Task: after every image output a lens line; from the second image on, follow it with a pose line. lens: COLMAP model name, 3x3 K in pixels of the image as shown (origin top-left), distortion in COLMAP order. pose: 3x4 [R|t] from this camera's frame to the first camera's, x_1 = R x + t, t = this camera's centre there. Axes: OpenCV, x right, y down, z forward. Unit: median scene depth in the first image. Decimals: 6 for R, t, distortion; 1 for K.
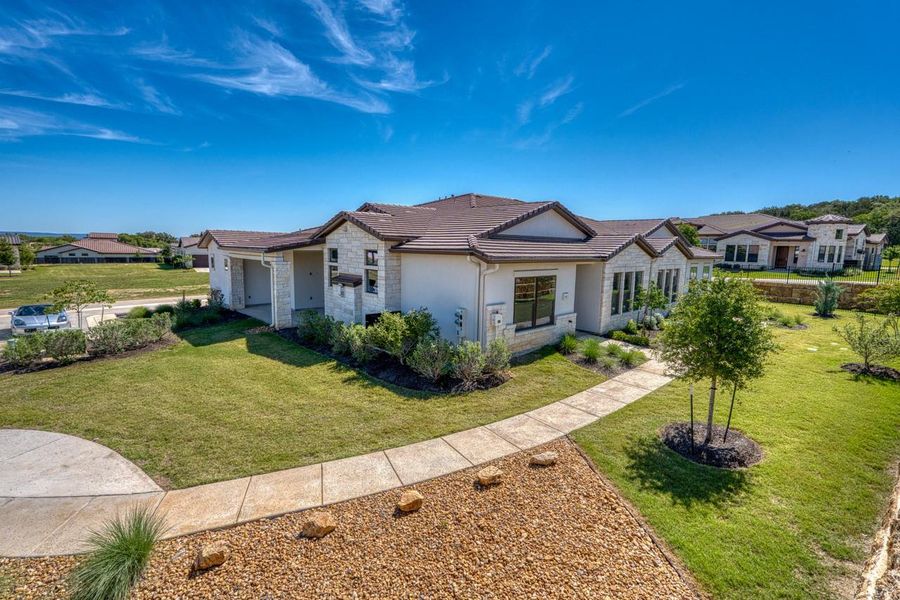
lens RADIAL K [[428.2, 0, 451.3], [0, 428.2, 299.9], [0, 0, 1]] dist [0.016678, 0.001751]
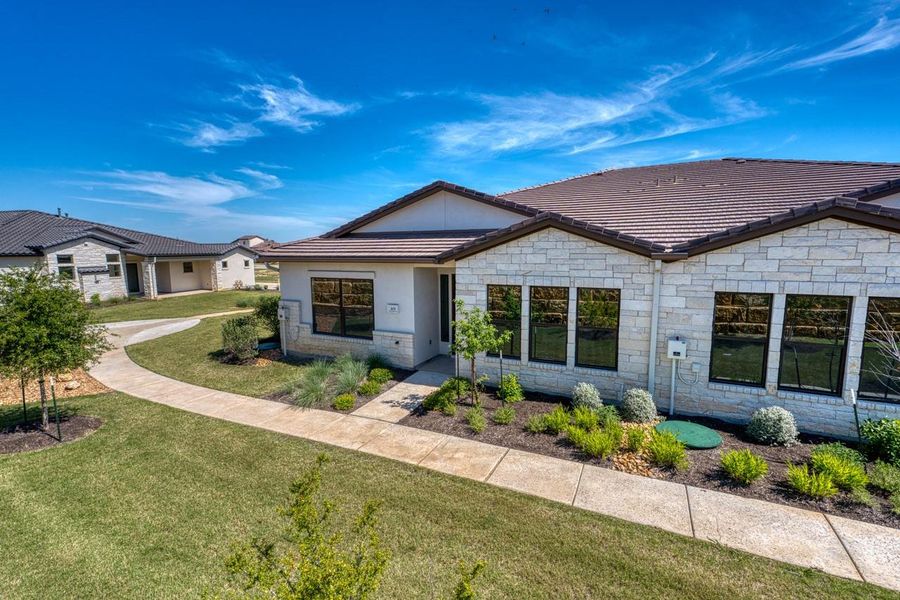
lens RADIAL K [[408.8, 0, 453.6], [0, 408.8, 299.4], [0, 0, 1]] dist [0.013706, 0.001693]
pose [[0.356340, 0.091356, -0.929879, 0.868435], [-0.093737, 0.993683, 0.061704, -0.069625], [0.929642, 0.065177, 0.362652, 0.727352]]
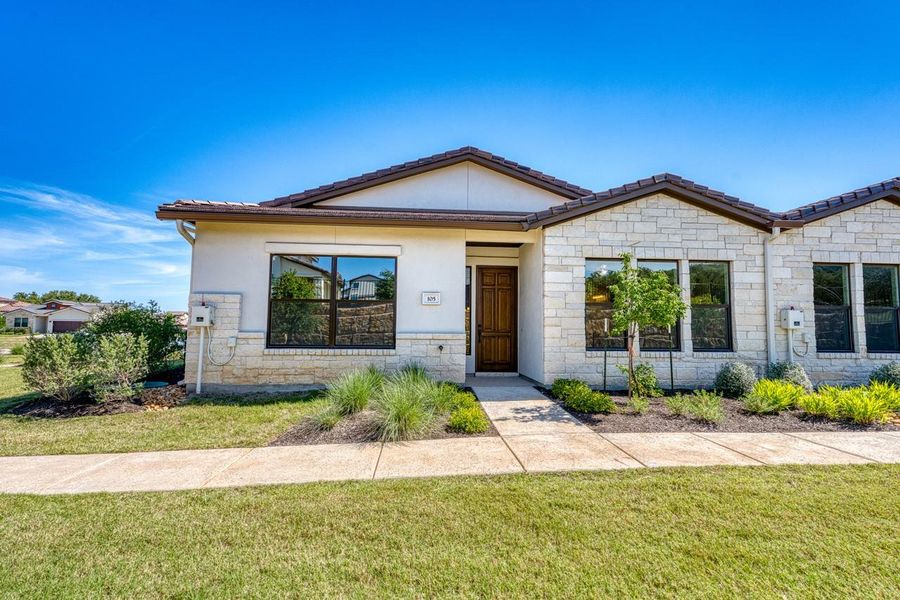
lens RADIAL K [[408.8, 0, 448.0], [0, 408.8, 301.3], [0, 0, 1]] dist [0.013706, 0.001693]
pose [[0.782996, -0.056745, -0.619433, 0.523330], [-0.063031, 0.983466, -0.169767, 0.070868], [0.618825, 0.171970, 0.766473, 0.545195]]
